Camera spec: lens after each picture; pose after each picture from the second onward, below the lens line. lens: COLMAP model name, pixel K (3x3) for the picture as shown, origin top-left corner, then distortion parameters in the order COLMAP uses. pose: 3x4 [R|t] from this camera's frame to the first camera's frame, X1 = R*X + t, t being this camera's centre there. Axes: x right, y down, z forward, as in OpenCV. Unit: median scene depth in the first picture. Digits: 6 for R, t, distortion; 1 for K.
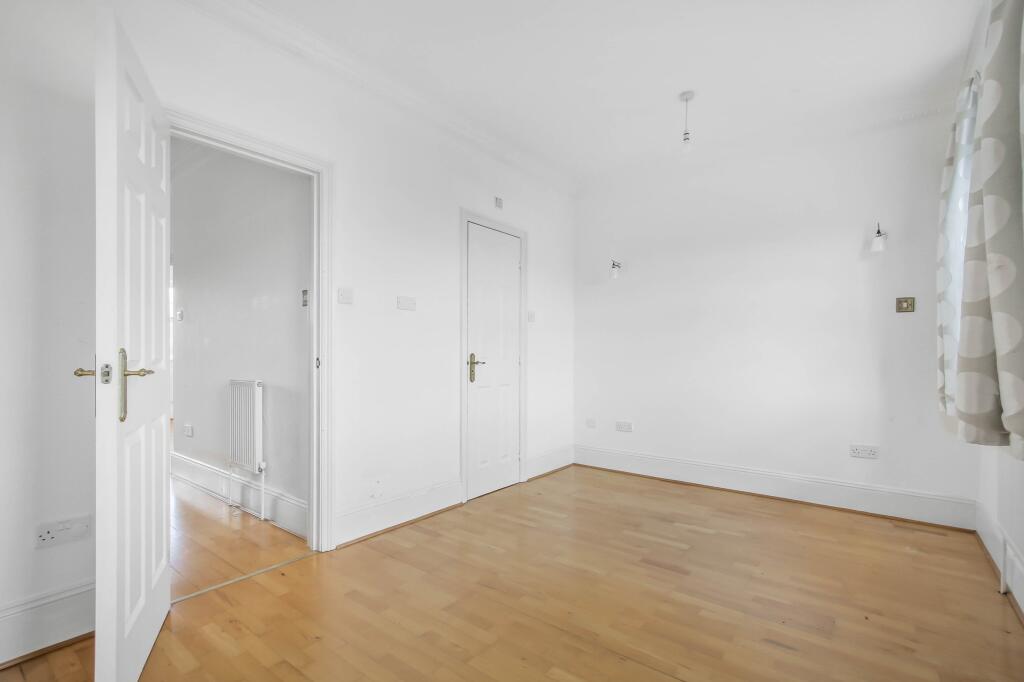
lens RADIAL K [[466.0, 0, 508.6], [0, 466.0, 350.0], [0, 0, 1]] dist [-0.001711, -0.000325]
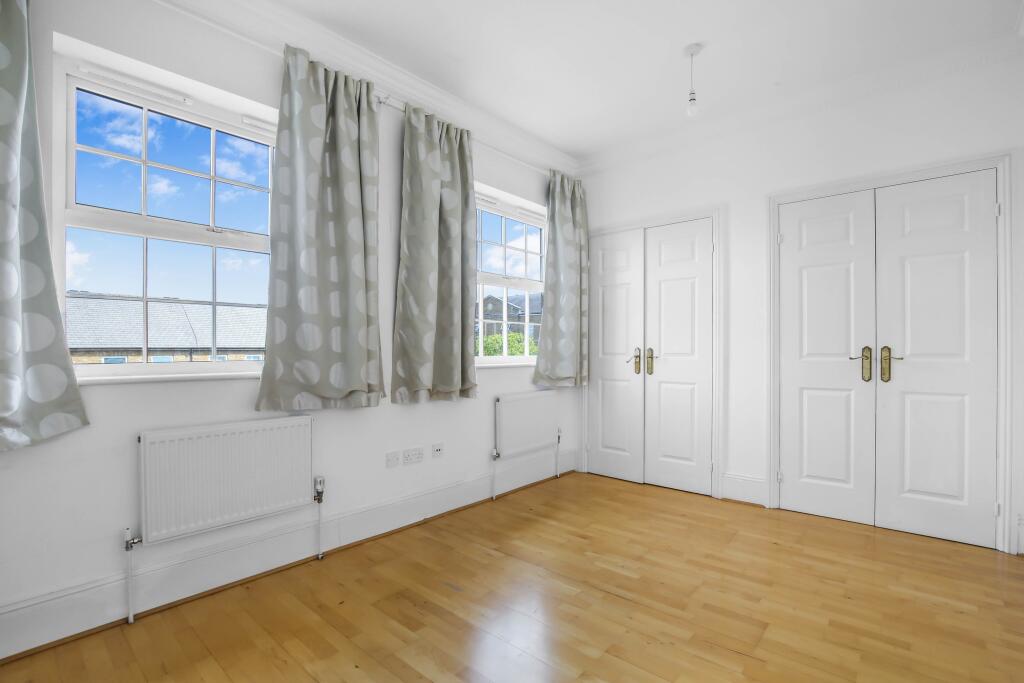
lens RADIAL K [[466.0, 0, 508.6], [0, 466.0, 350.5], [0, 0, 1]] dist [-0.001711, -0.000325]
pose [[-0.995406, 0.000913, 0.095742, 0.182310], [0.000845, 0.999999, -0.000751, 0.004538], [-0.095743, -0.000666, -0.995406, 1.247634]]
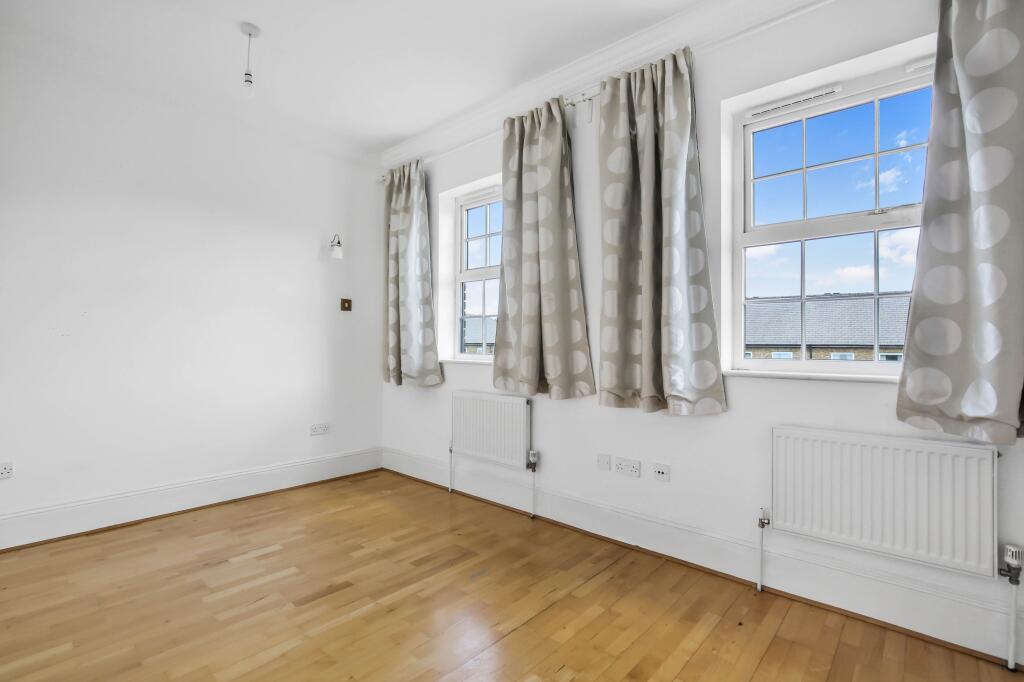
lens RADIAL K [[482.4, 0, 510.2], [0, 482.4, 336.1], [0, 0, 1]] dist [0.000779, -0.000384]
pose [[0.070187, 0.014483, 0.997429, -0.414570], [-0.012395, 0.999830, -0.013645, -0.000198], [-0.997457, -0.011405, 0.070355, 0.467162]]
